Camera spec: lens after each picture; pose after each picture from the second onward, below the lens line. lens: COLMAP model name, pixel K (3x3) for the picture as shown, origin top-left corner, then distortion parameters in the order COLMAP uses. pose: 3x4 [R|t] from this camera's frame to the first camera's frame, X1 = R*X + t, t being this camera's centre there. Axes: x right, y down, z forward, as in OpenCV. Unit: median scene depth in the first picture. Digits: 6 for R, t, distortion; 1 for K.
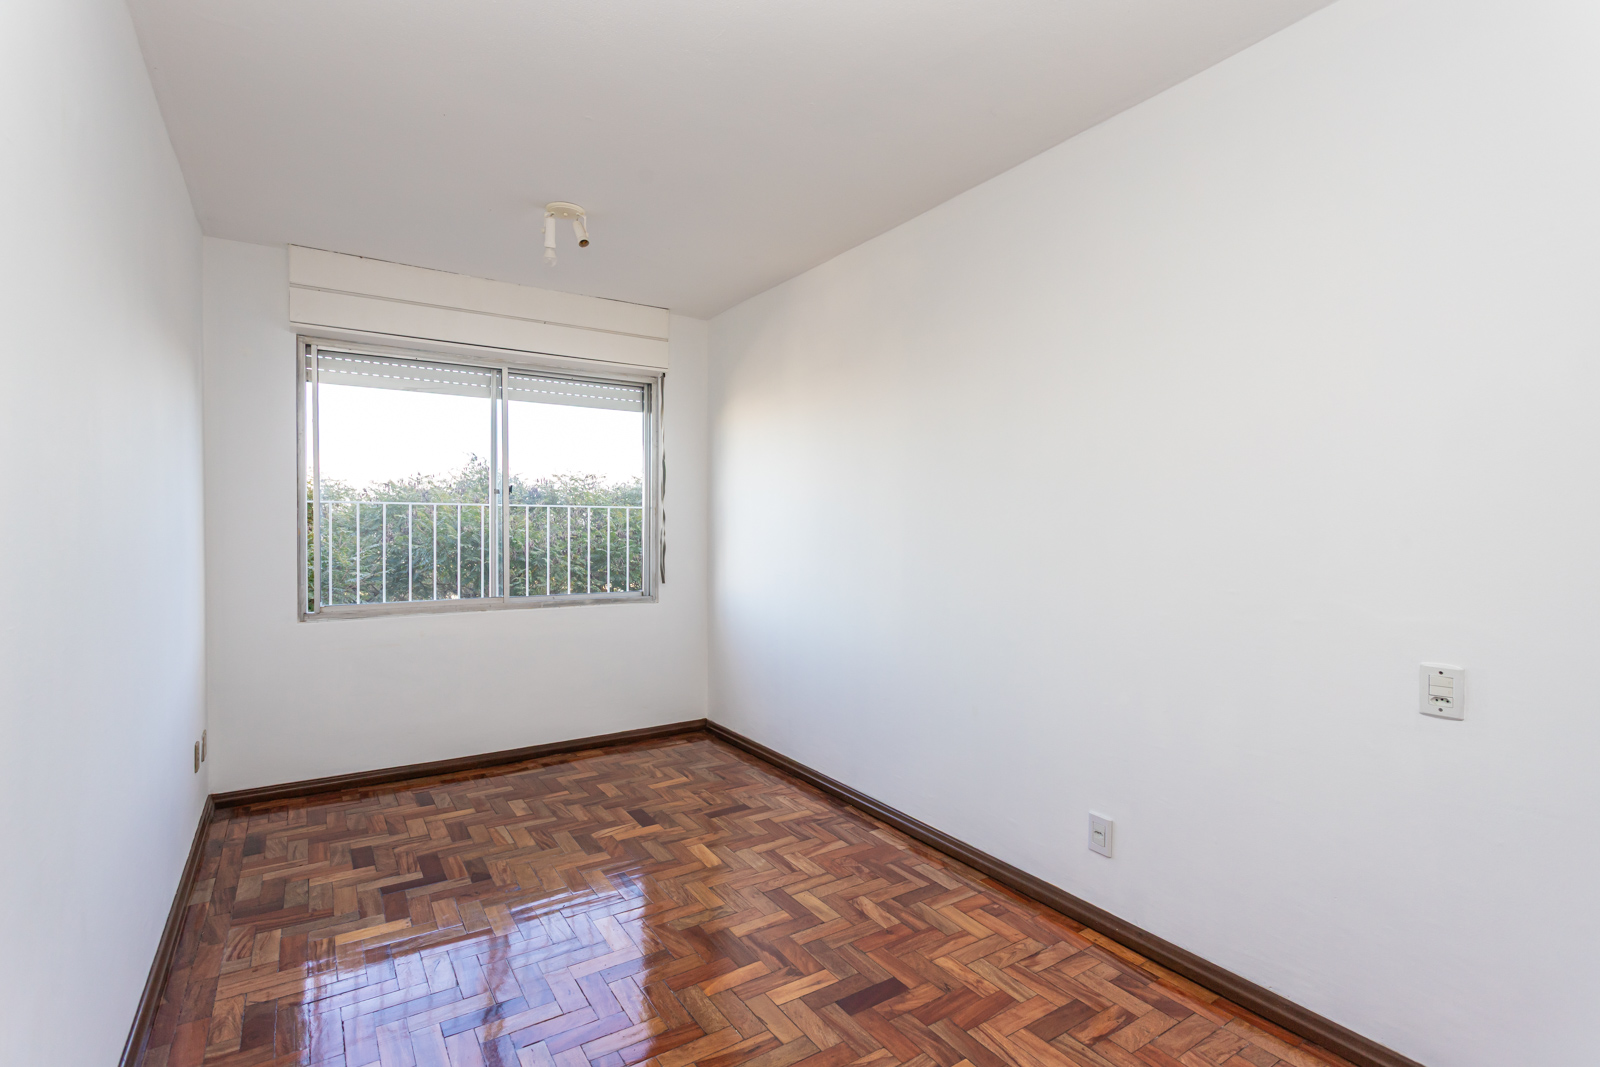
lens RADIAL K [[759.5, 0, 800.8], [0, 759.5, 512.7], [0, 0, 1]] dist [-0.001165, 0.002865]
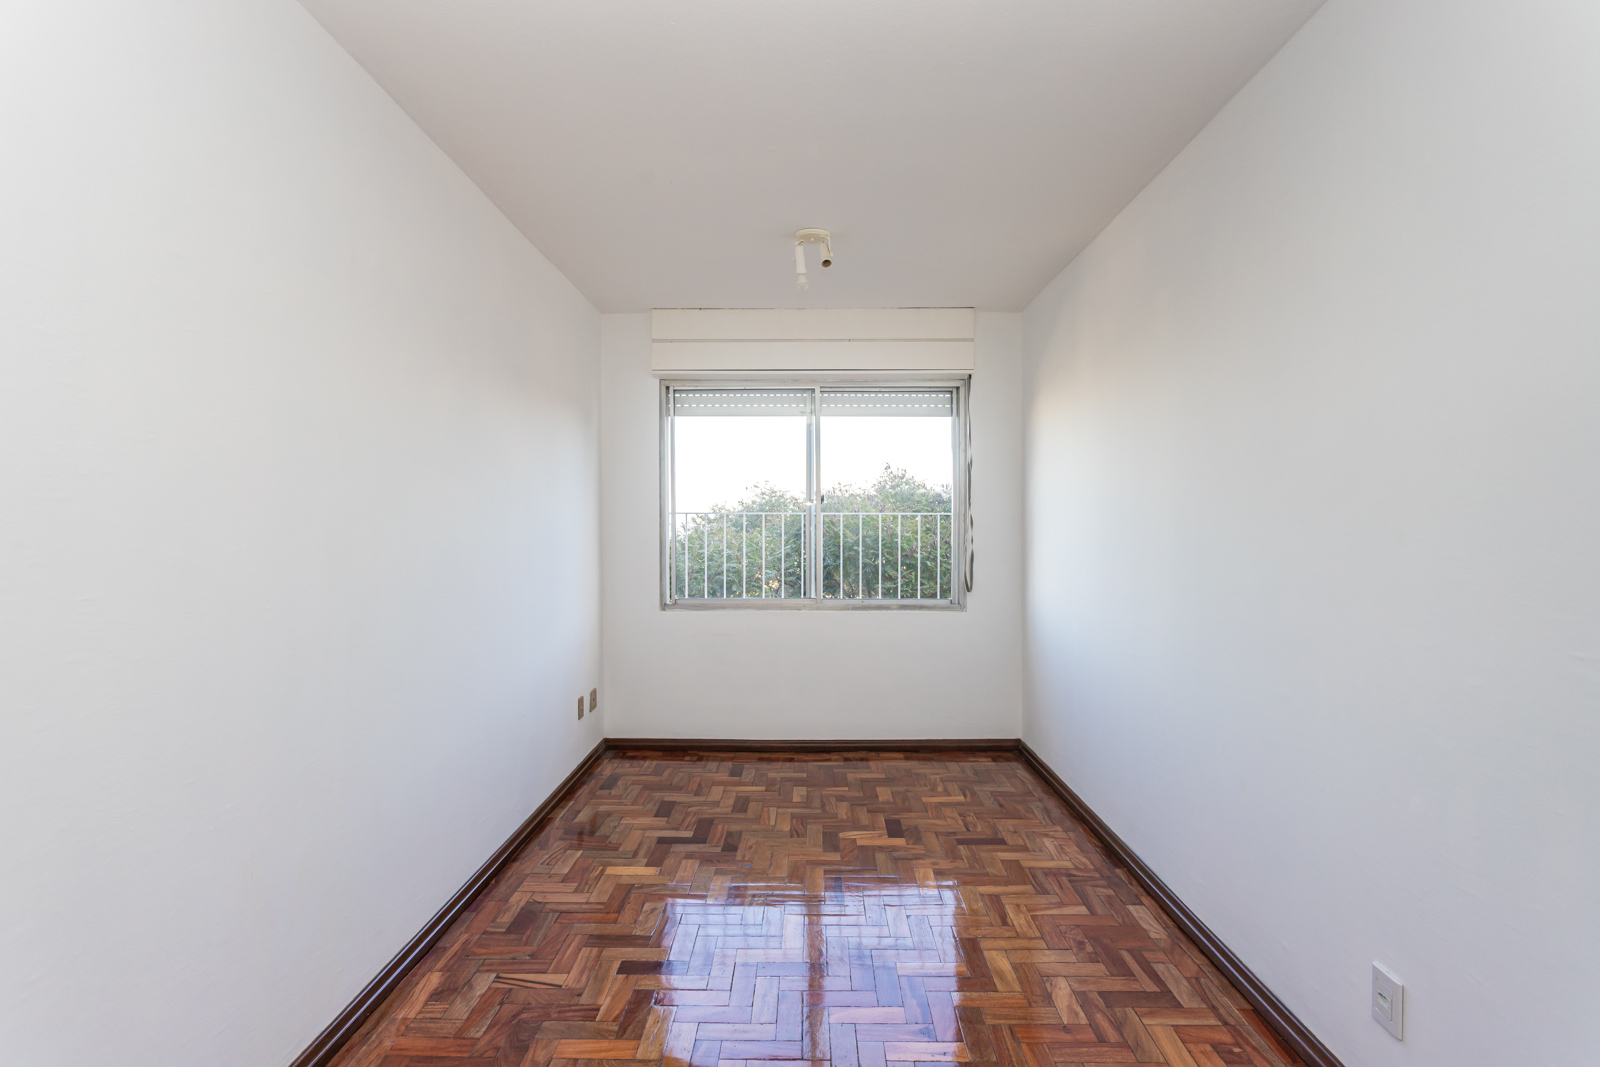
lens RADIAL K [[759.5, 0, 814.5], [0, 759.5, 510.3], [0, 0, 1]] dist [-0.001165, 0.002865]
pose [[0.826602, -0.015512, -0.562573, 0.273683], [0.012070, 0.999879, -0.009835, -0.004865], [0.562657, 0.001340, 0.826689, 0.123440]]
